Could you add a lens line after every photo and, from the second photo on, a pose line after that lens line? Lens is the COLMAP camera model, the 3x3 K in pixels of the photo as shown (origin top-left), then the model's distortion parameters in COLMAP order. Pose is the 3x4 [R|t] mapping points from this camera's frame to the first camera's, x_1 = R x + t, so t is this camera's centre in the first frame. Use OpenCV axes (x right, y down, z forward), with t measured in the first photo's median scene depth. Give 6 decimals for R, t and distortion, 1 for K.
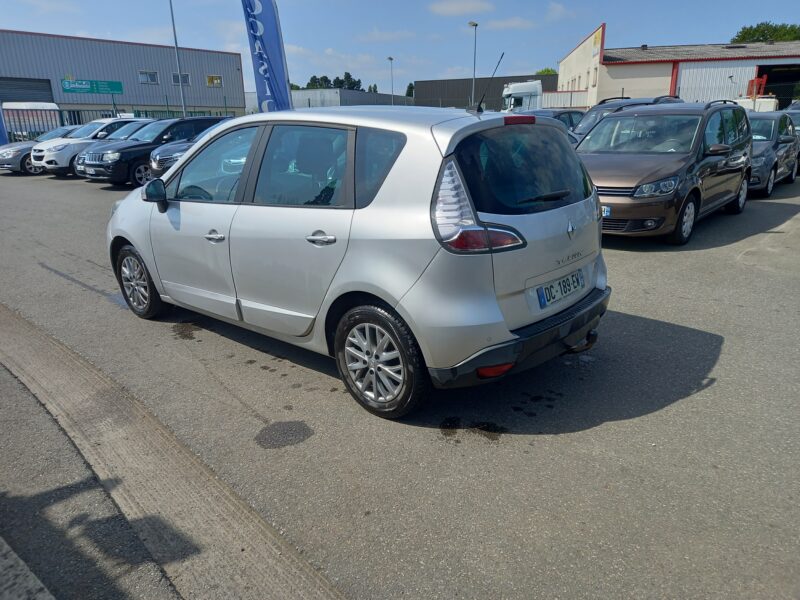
lens RADIAL K [[587.8, 0, 401.2], [0, 587.8, 305.3], [0, 0, 1]] dist [0.083780, -0.081899]
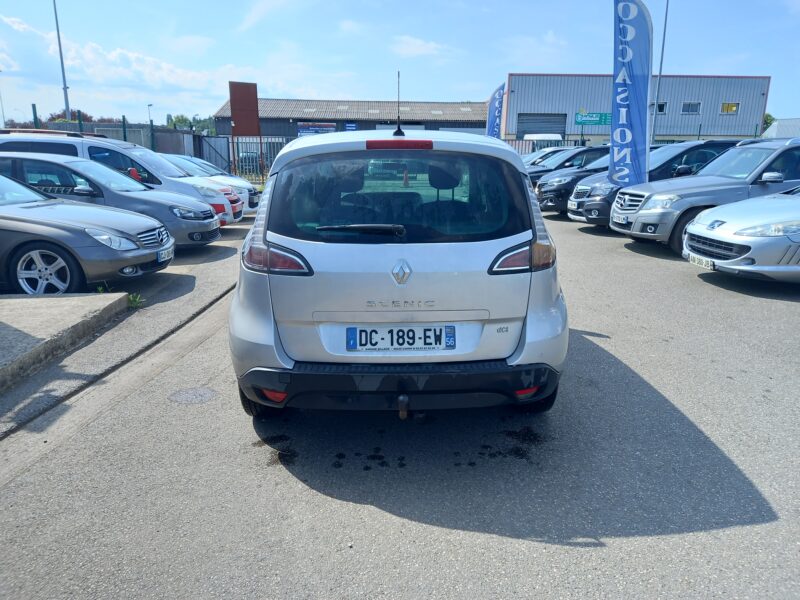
lens RADIAL K [[585.7, 0, 400.0], [0, 585.7, 300.0], [0, 0, 1]] dist [0.077239, -0.069143]
pose [[0.673221, 0.201343, -0.711501, 0.882107], [-0.238920, 0.969833, 0.048381, -0.126939], [0.699779, 0.137421, 0.701017, 0.406889]]
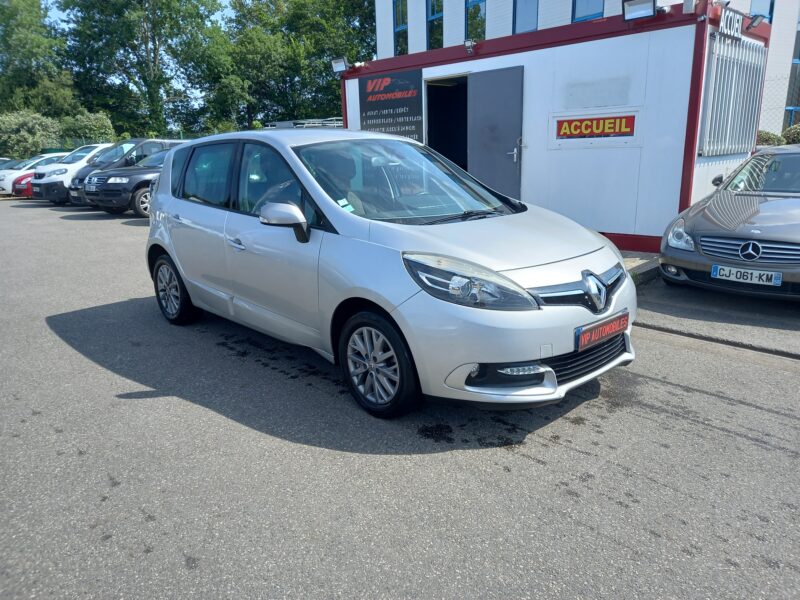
lens RADIAL K [[587.8, 0, 401.2], [0, 587.8, 305.3], [0, 0, 1]] dist [0.083780, -0.081899]
pose [[-0.994485, 0.024073, 0.102080, -0.514129], [0.074622, 0.846339, 0.527392, -0.819458], [-0.073698, 0.532101, -0.843468, 2.753316]]
